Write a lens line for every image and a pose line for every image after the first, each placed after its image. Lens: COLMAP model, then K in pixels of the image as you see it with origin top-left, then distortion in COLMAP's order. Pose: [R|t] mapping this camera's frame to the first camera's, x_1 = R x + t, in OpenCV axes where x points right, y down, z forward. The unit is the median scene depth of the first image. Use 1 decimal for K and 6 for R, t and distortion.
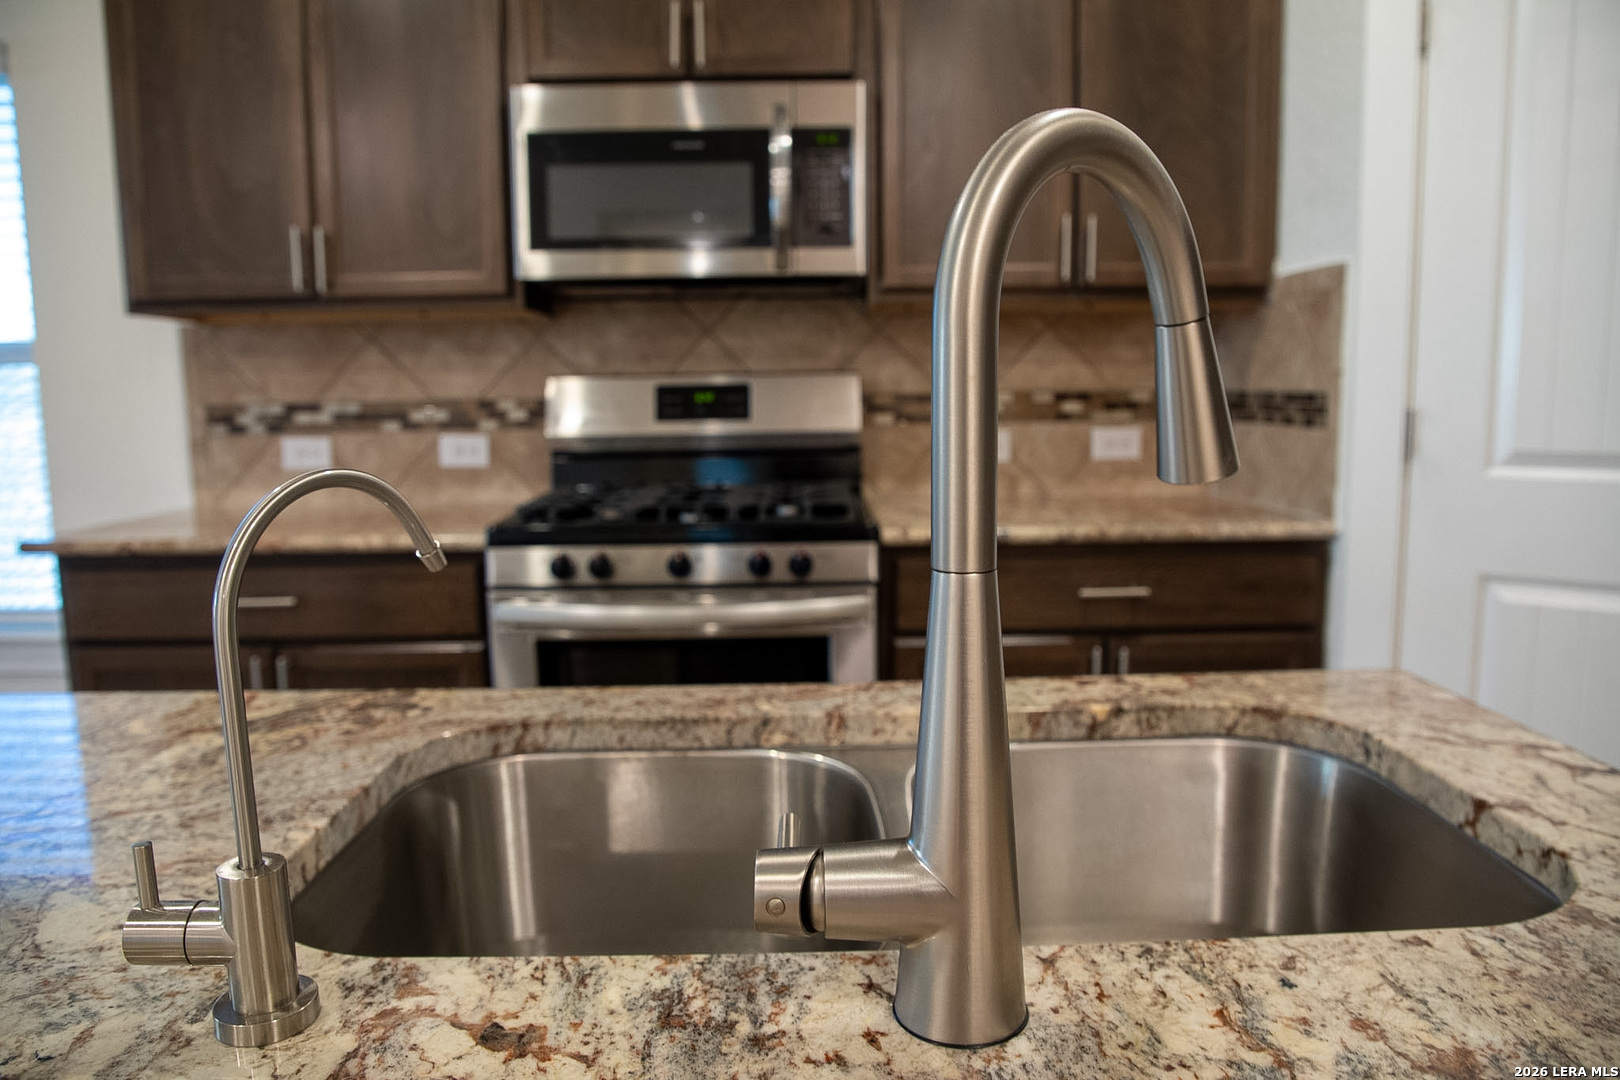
lens RADIAL K [[1110.8, 0, 807.7], [0, 1110.8, 533.9], [0, 0, 1]] dist [-0.073929, 0.038517]
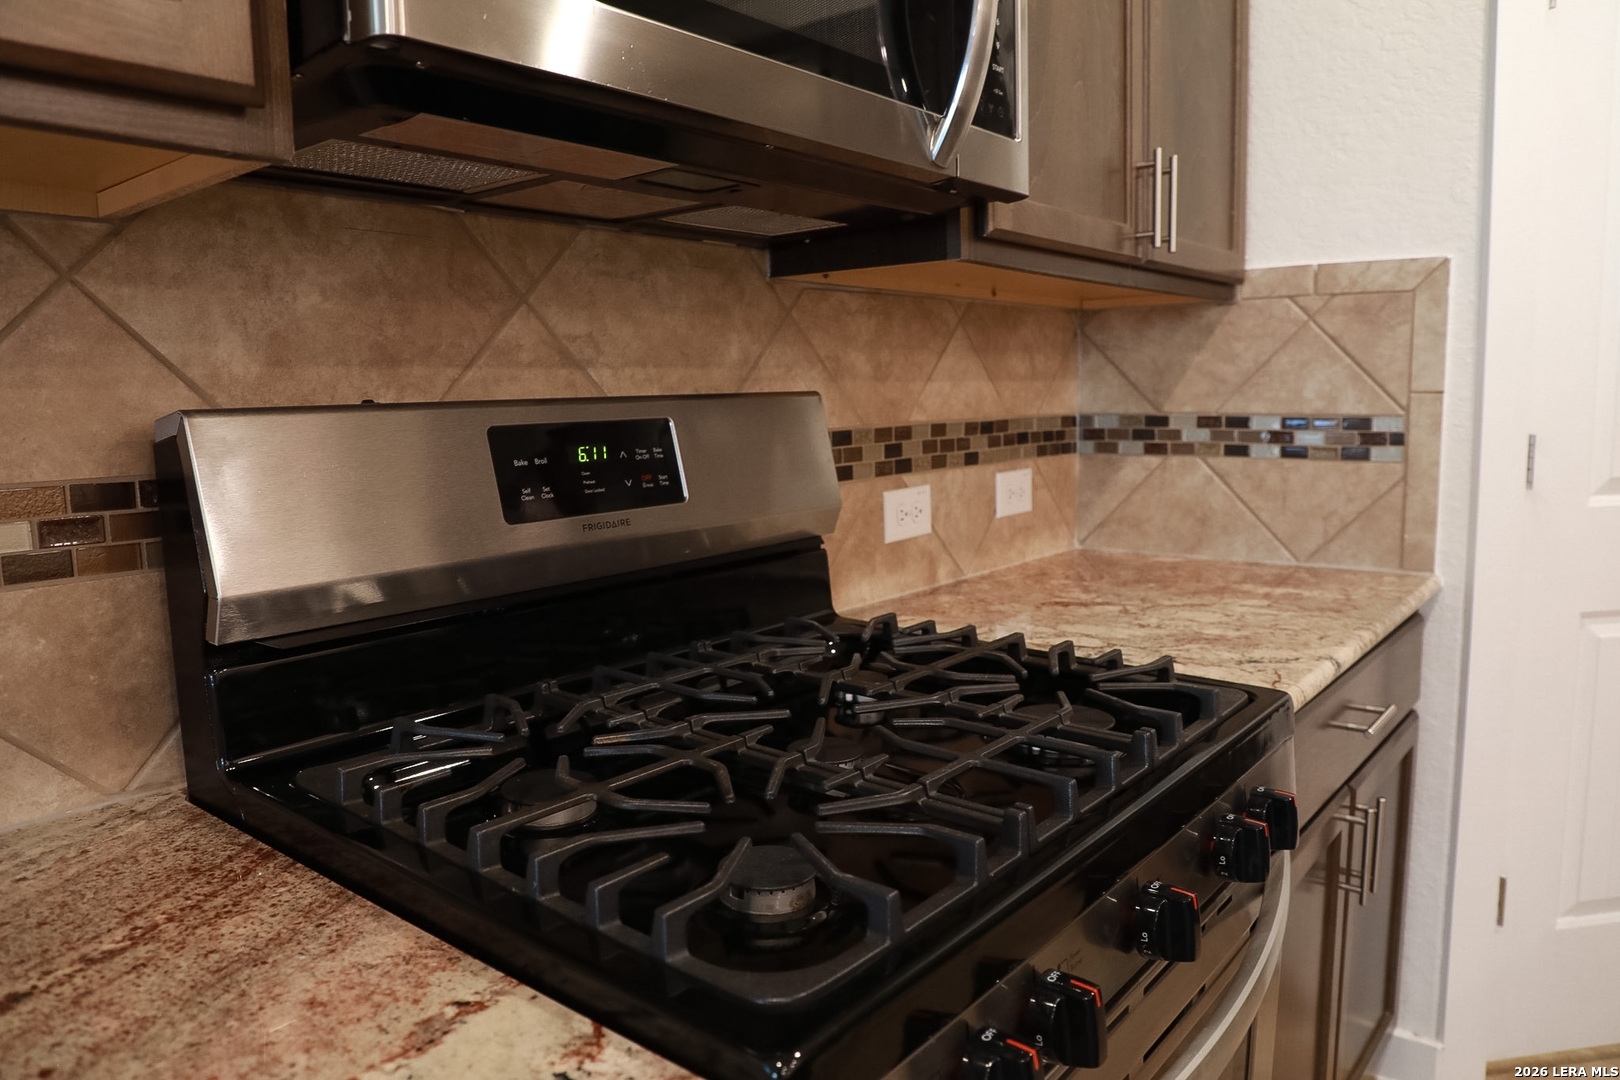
lens RADIAL K [[1110.8, 0, 810.7], [0, 1110.8, 539.8], [0, 0, 1]] dist [-0.073929, 0.038517]
pose [[0.638465, -0.102029, 0.762858, -0.348401], [0.112127, 0.992930, 0.038956, -0.095223], [-0.761439, 0.060665, 0.645392, 0.652922]]
